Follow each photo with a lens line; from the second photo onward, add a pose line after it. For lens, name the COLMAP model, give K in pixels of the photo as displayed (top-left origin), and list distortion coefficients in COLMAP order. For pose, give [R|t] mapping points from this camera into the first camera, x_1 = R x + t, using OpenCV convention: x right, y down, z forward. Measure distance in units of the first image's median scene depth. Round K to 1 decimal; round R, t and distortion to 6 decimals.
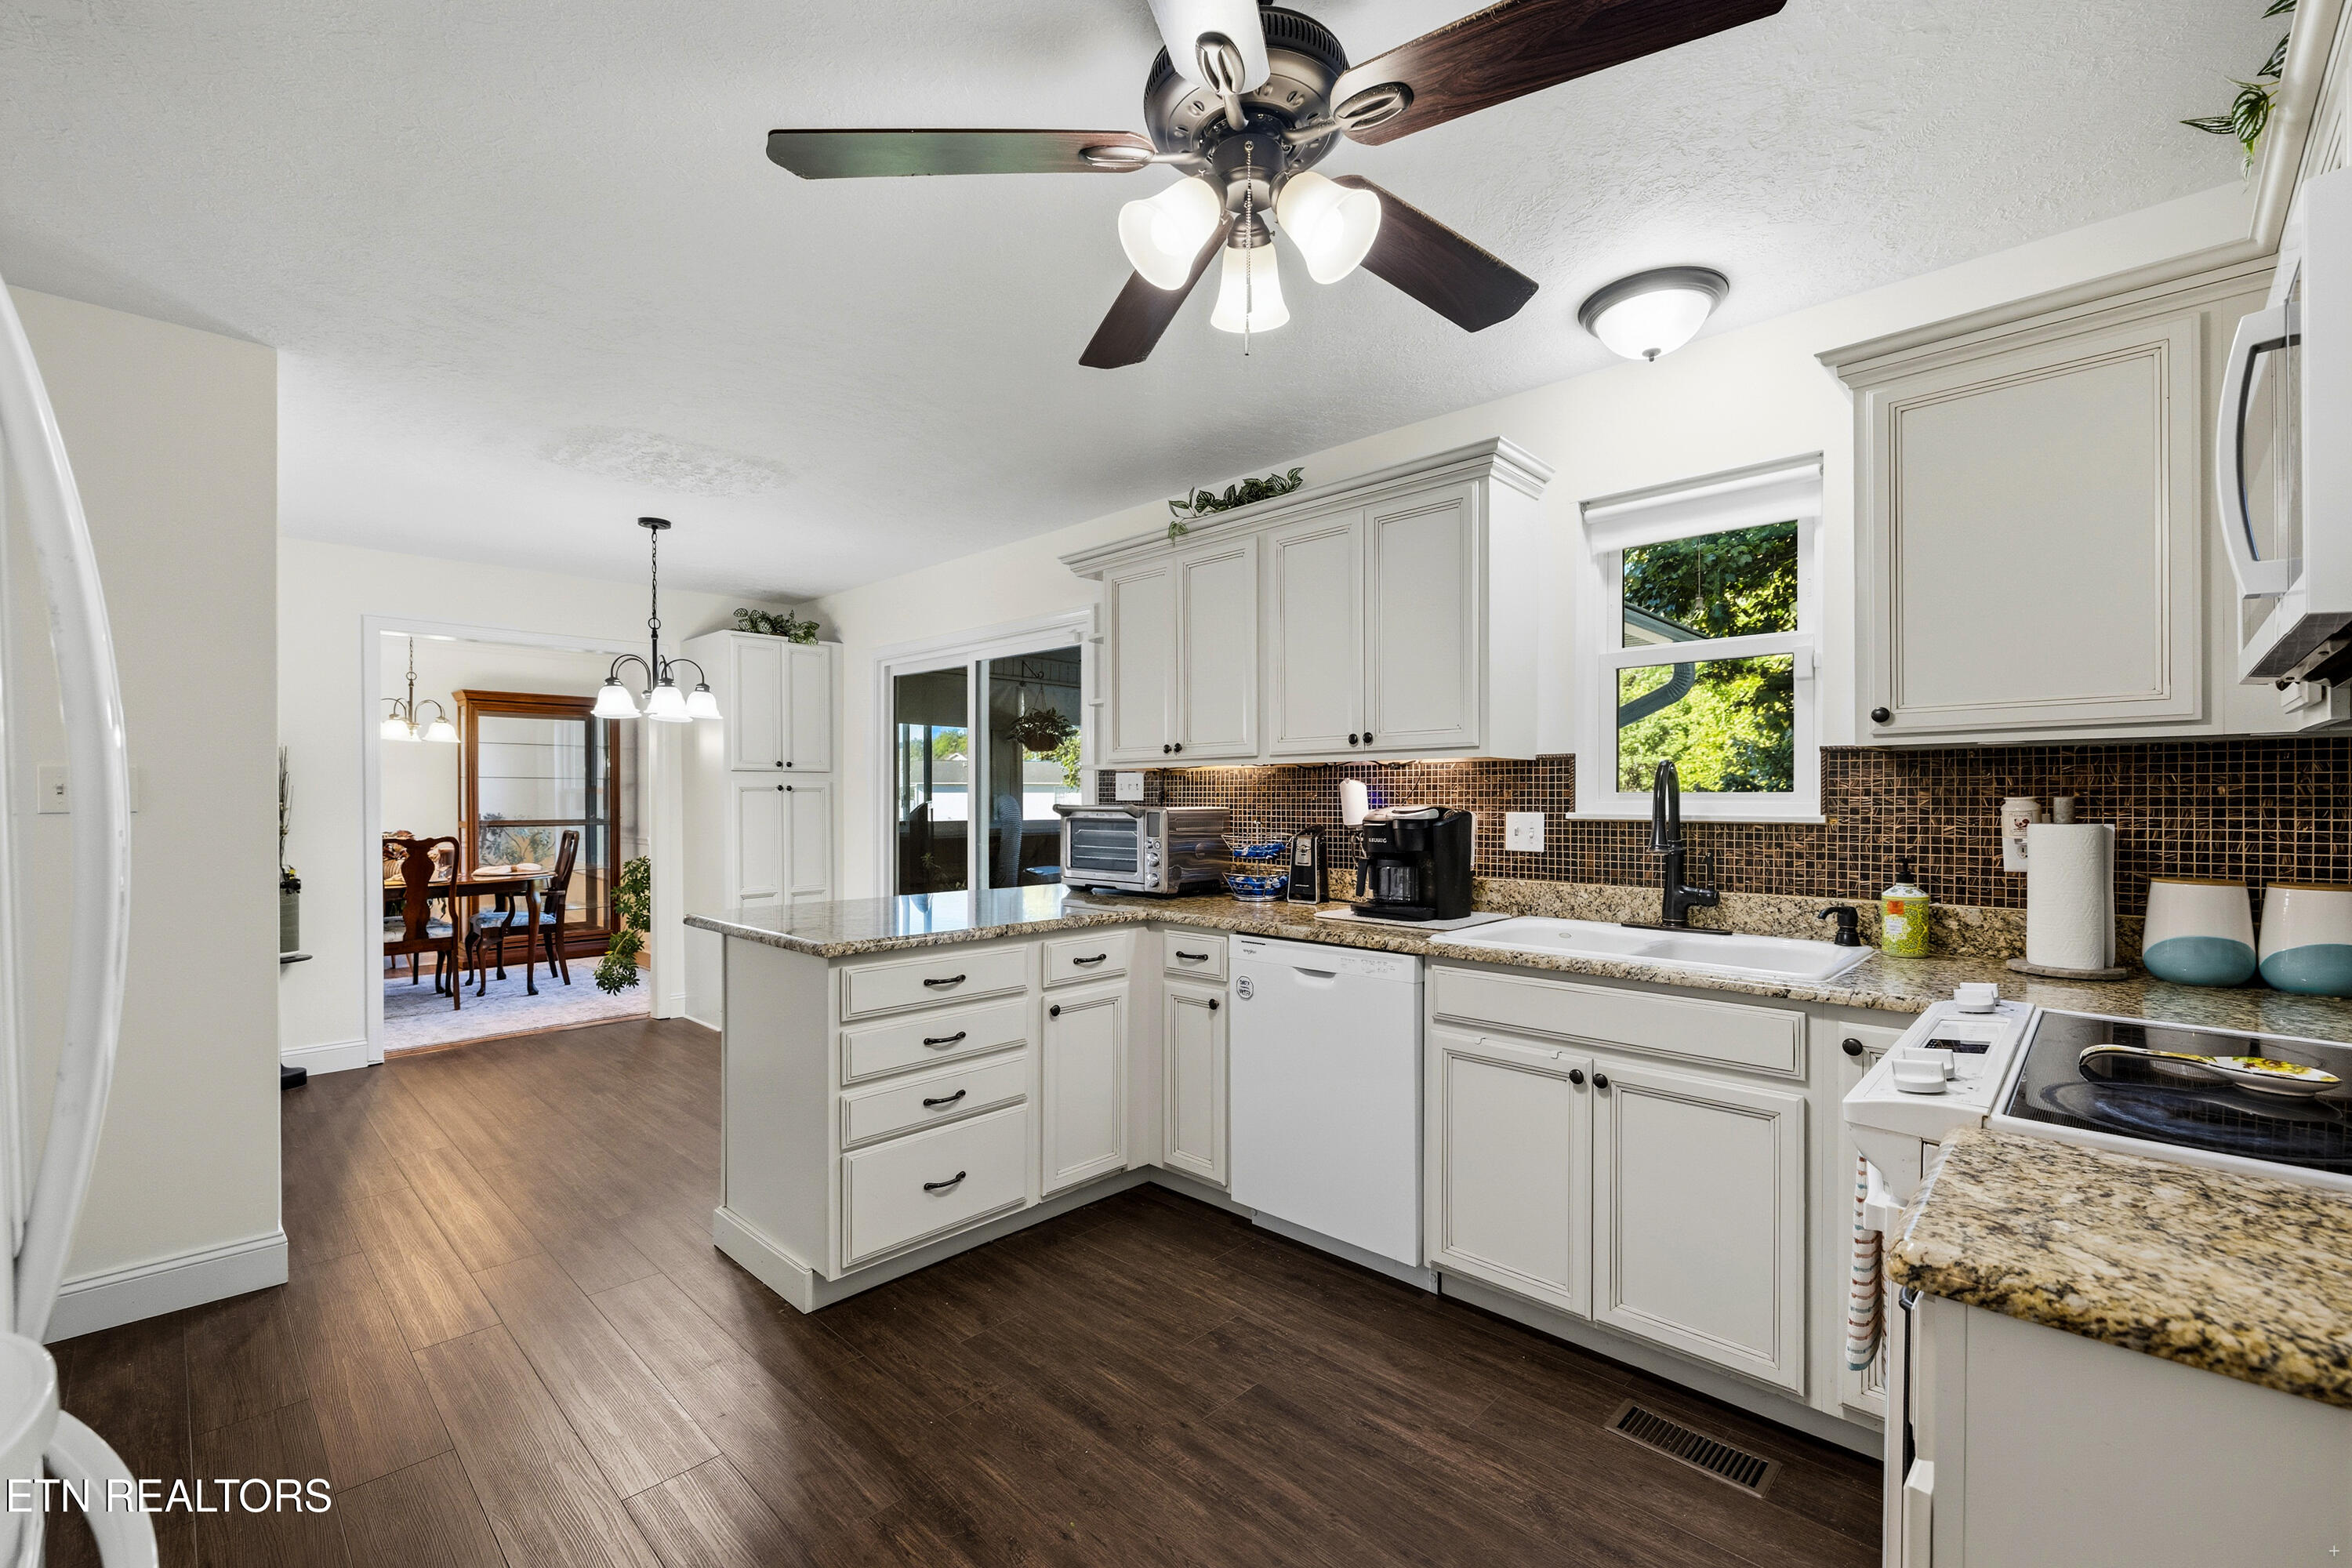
lens RADIAL K [[998.9, 0, 1168.5], [0, 998.9, 792.4], [0, 0, 1]] dist [0.001427, -0.000168]
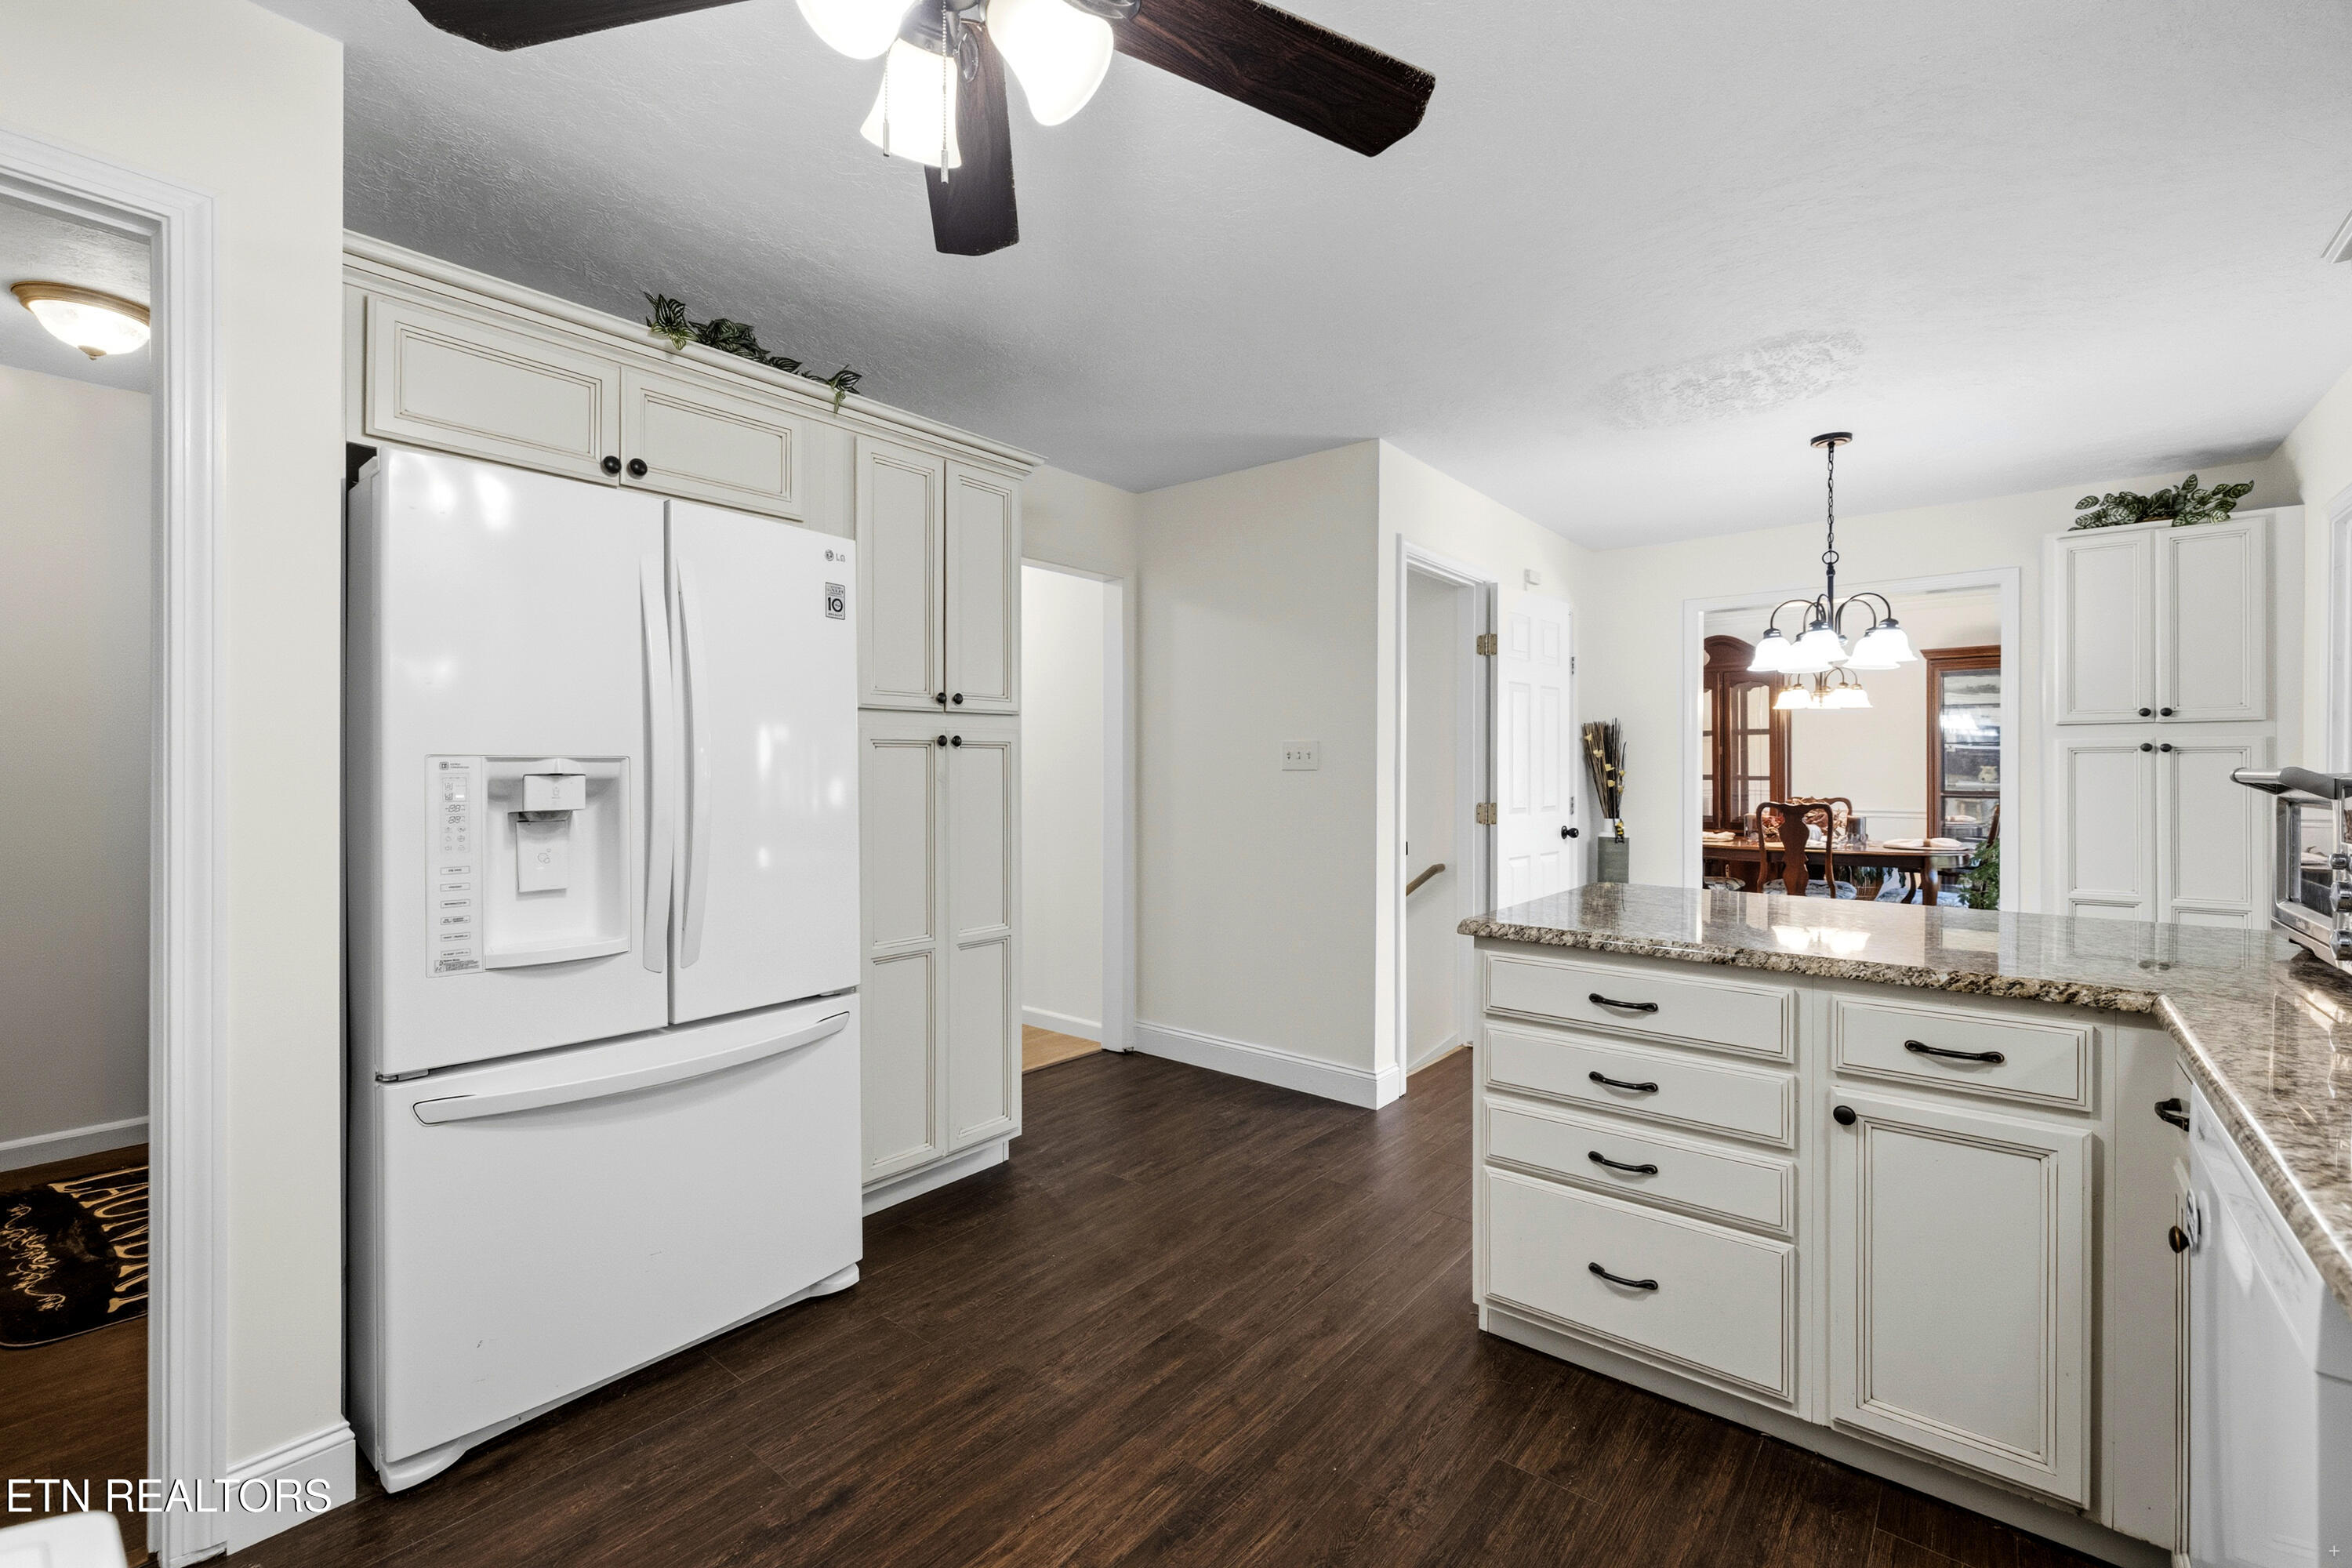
lens RADIAL K [[998.9, 0, 1171.1], [0, 998.9, 767.7], [0, 0, 1]] dist [0.001427, -0.000168]
pose [[0.088170, 0.000044, -0.996105, 0.438099], [0.003177, 0.999995, 0.000326, 0.013267], [0.996100, -0.003194, 0.088170, 0.556670]]
